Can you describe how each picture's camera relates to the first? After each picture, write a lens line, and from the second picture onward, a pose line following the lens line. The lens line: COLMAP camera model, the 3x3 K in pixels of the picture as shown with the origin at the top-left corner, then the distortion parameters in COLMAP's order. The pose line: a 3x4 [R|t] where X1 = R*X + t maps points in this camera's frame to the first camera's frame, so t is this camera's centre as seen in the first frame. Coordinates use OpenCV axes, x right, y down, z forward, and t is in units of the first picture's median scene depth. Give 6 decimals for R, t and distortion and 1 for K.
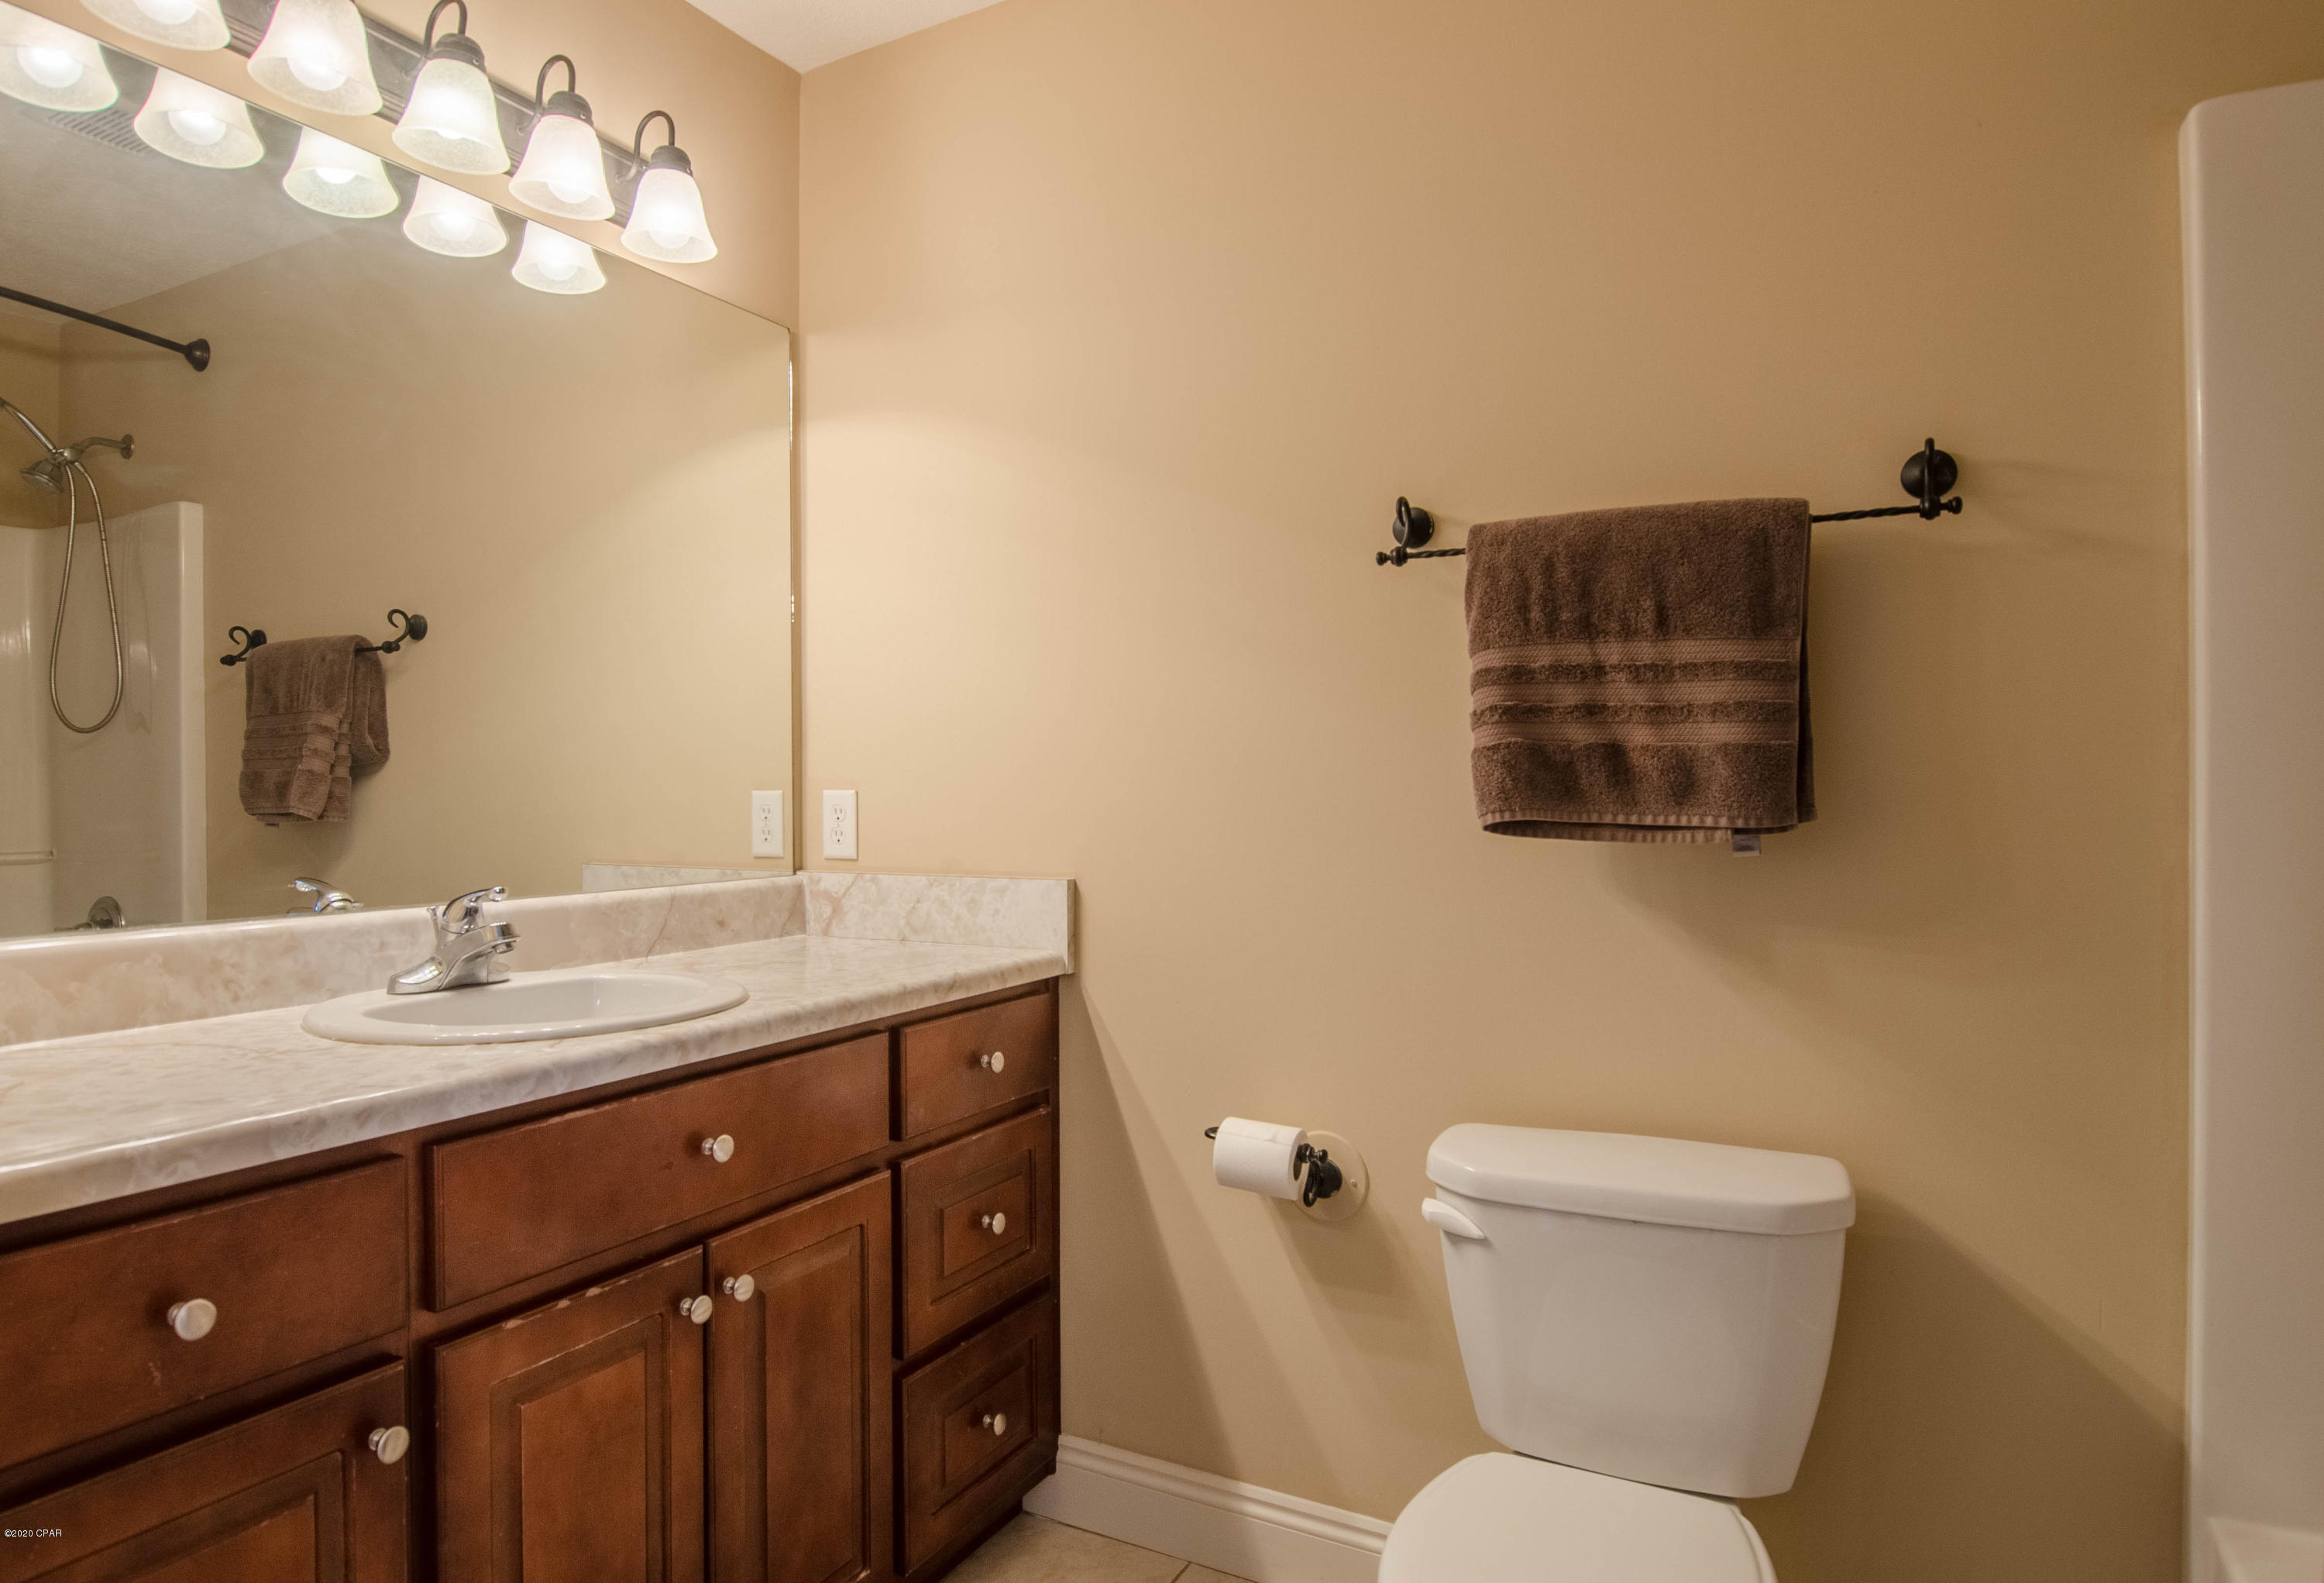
lens RADIAL K [[1346.2, 0, 1162.0], [0, 1346.2, 791.5], [0, 0, 1]] dist [-0.000083, -0.000029]
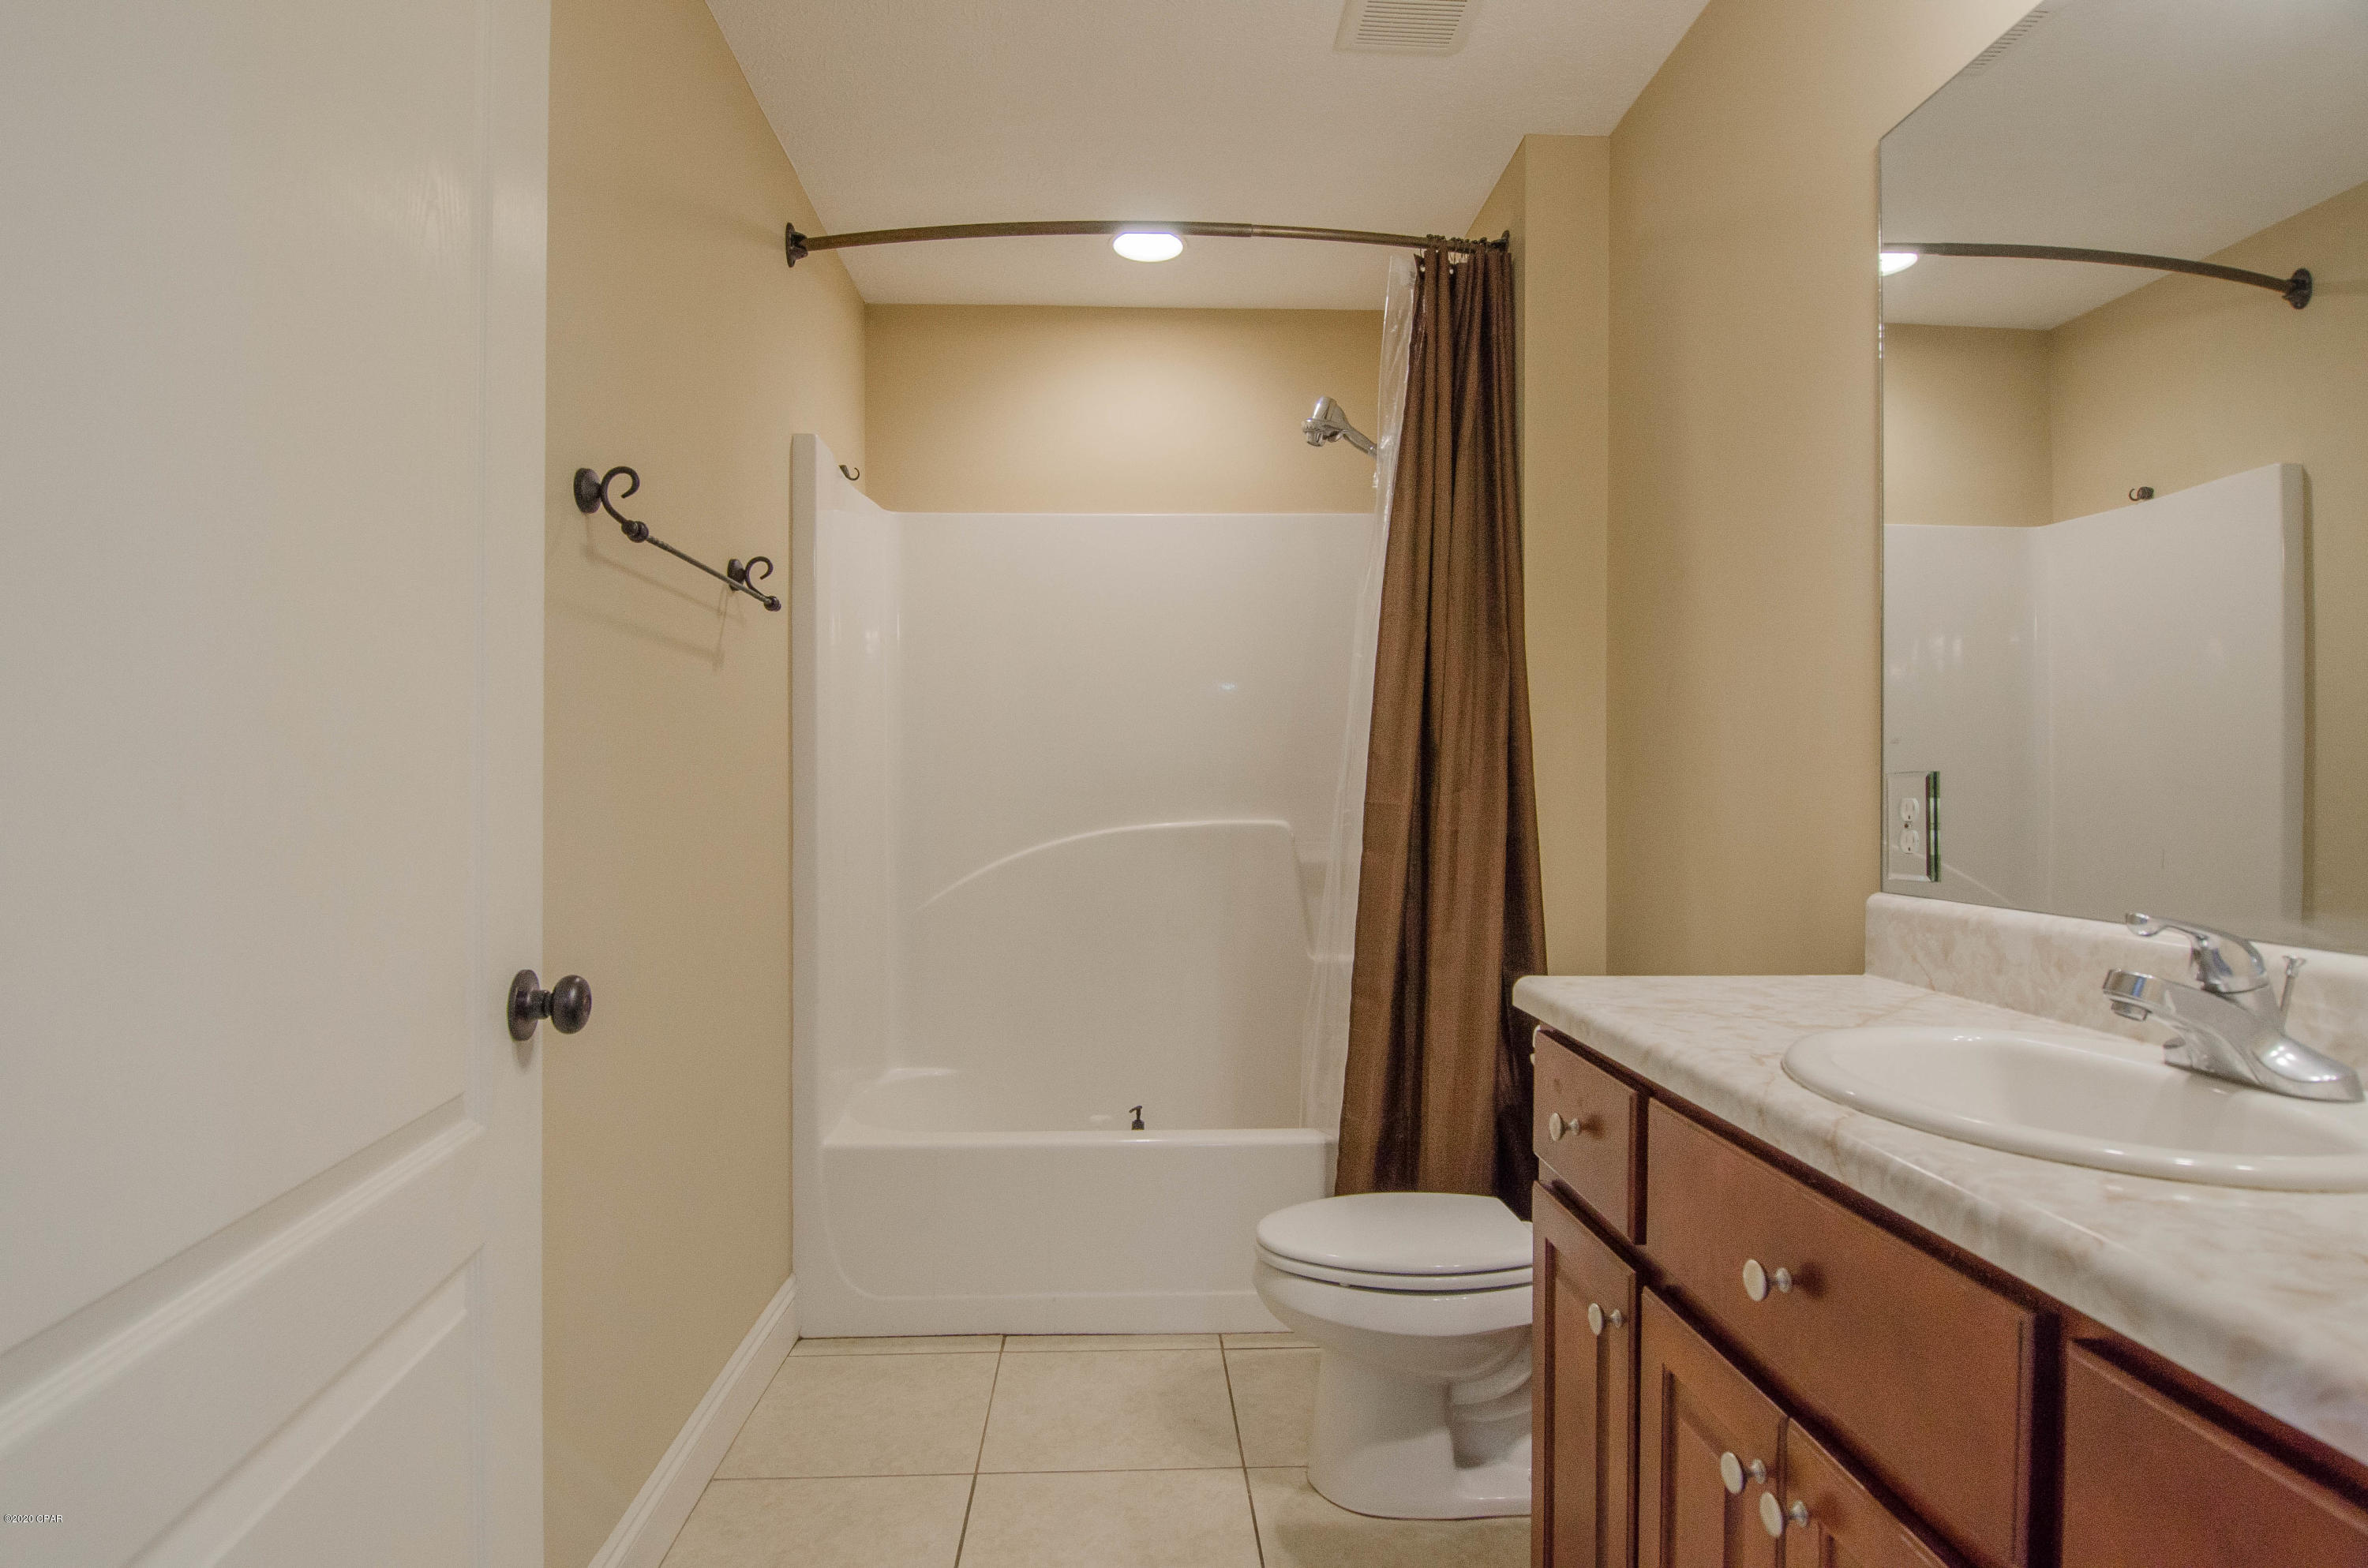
lens RADIAL K [[1271.7, 0, 1184.0], [0, 1271.7, 784.0], [0, 0, 1]] dist [-0.001294, -0.000293]
pose [[-0.852178, 0.003317, -0.523241, 0.285470], [0.001497, 0.999991, 0.003900, -0.009794], [0.523249, 0.002540, -0.852176, 1.232224]]
